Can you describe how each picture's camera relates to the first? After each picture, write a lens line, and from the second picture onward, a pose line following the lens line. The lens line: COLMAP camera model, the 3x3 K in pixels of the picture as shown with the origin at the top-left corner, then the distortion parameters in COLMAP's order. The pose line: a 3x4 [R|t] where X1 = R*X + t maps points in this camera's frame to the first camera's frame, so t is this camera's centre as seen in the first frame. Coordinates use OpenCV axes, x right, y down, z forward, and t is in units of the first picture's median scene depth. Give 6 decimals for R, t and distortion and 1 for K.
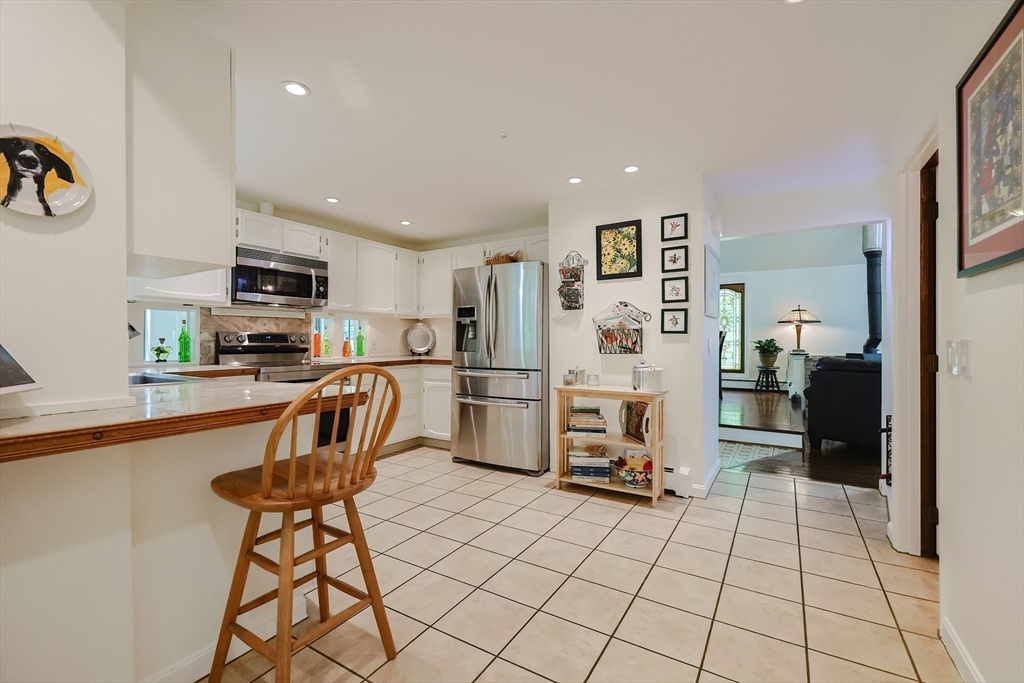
lens RADIAL K [[439.0, 0, 533.2], [0, 439.0, 337.5], [0, 0, 1]] dist [-0.004174, 0.001044]
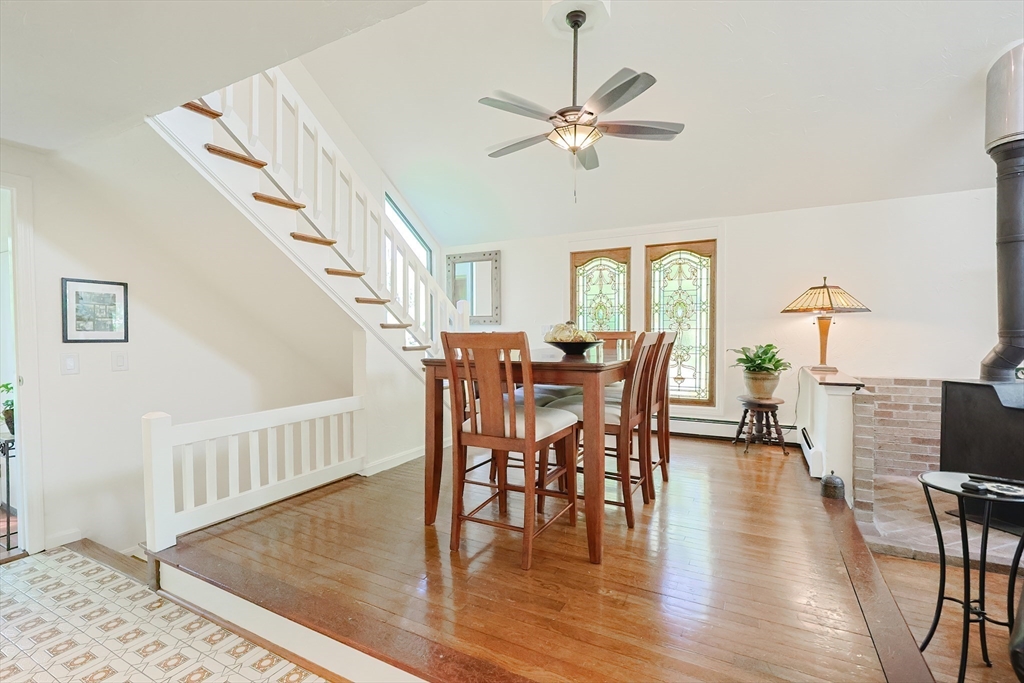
lens RADIAL K [[439.0, 0, 516.4], [0, 439.0, 335.8], [0, 0, 1]] dist [-0.004174, 0.001044]
pose [[0.999768, -0.008960, 0.019582, 0.235545], [0.008562, 0.999757, 0.020326, -0.019363], [-0.019759, -0.020154, 0.999602, 0.486574]]
